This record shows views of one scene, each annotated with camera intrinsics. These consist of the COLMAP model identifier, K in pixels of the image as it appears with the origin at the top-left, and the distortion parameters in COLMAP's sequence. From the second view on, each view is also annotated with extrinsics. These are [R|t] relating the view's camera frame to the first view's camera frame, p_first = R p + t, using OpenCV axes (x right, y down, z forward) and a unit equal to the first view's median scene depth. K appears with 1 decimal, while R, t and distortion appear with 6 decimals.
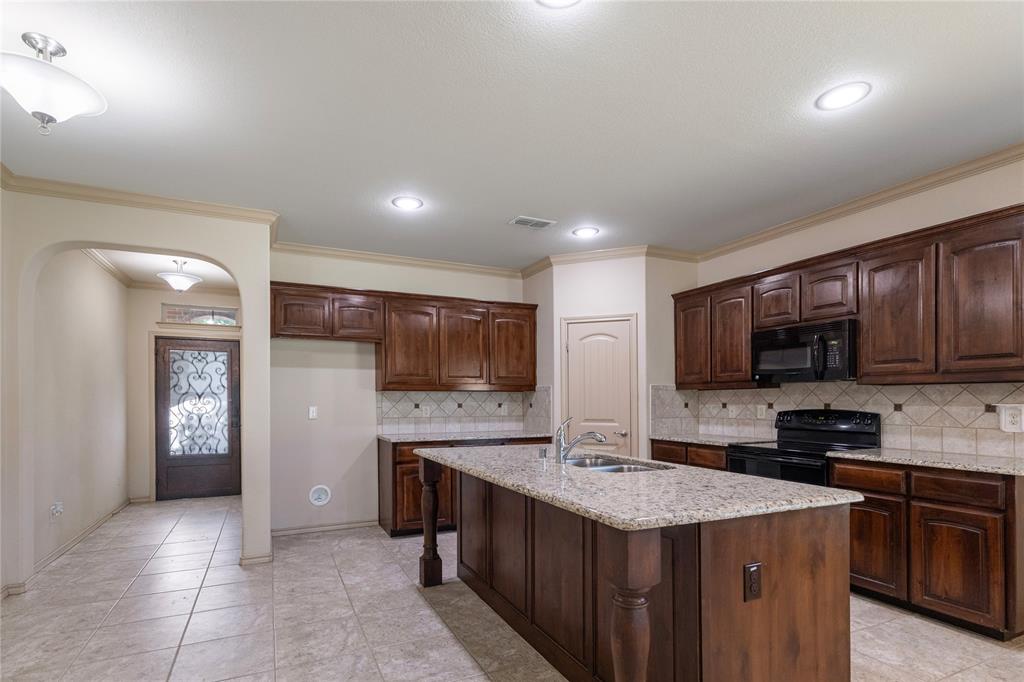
lens RADIAL K [[497.8, 0, 490.9], [0, 497.8, 398.2], [0, 0, 1]] dist [0.003001, -0.000424]
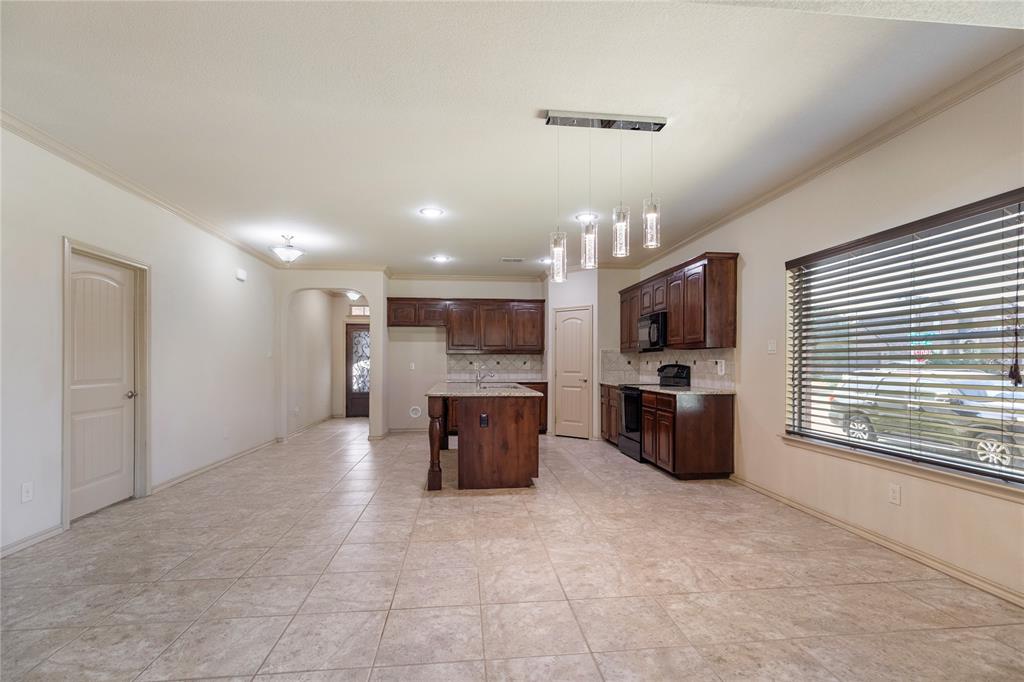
lens RADIAL K [[474.3, 0, 510.4], [0, 474.3, 362.1], [0, 0, 1]] dist [0.010097, -0.000277]
pose [[0.949280, 0.000326, -0.314433, 0.644549], [0.000402, 0.999997, 0.002251, 0.011881], [0.314432, -0.002263, 0.949277, -0.648202]]
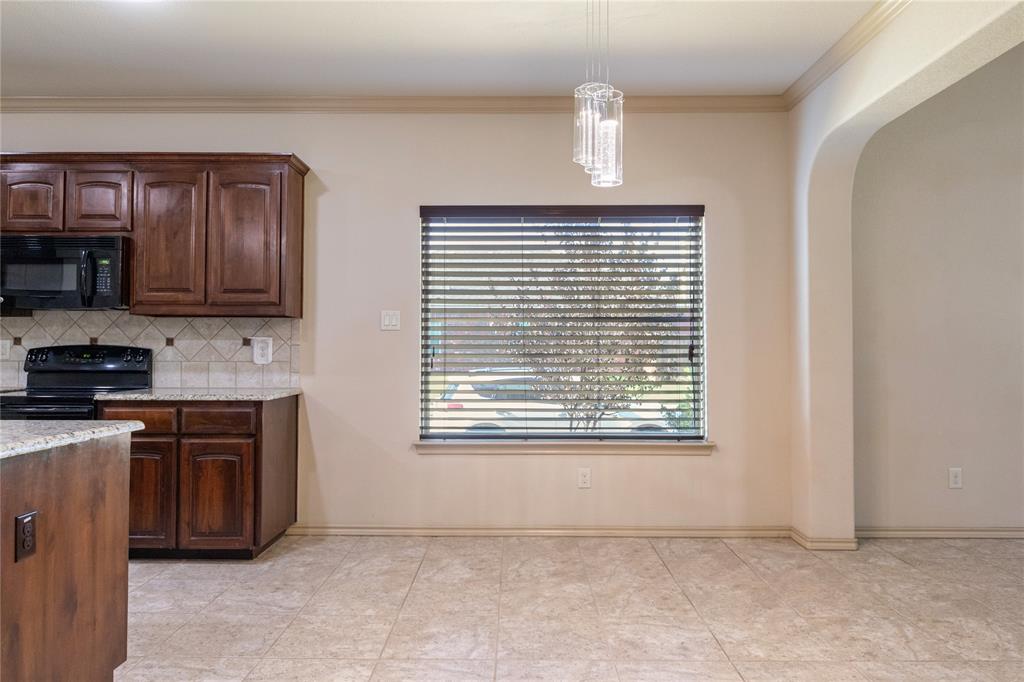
lens RADIAL K [[722.6, 0, 513.3], [0, 722.6, 329.8], [0, 0, 1]] dist [0.000244, 0.000552]
pose [[0.418316, 0.025669, 0.907939, -0.097267], [-0.006628, 0.999660, -0.025208, 0.022651], [-0.908277, 0.004527, 0.418344, -0.097570]]
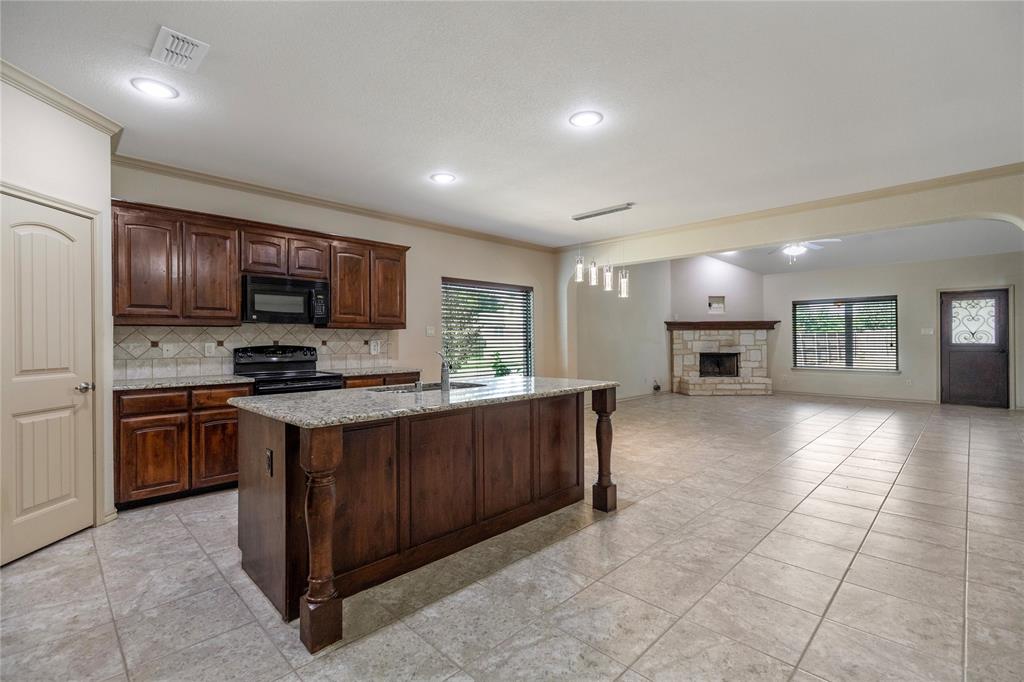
lens RADIAL K [[460.5, 0, 509.0], [0, 460.5, 340.6], [0, 0, 1]] dist [0.004274, 0.000219]
pose [[-0.356454, -0.000032, 0.934313, -0.630120], [-0.000441, 1.000000, -0.000134, 0.010198], [-0.934313, -0.000460, -0.356454, 0.860912]]
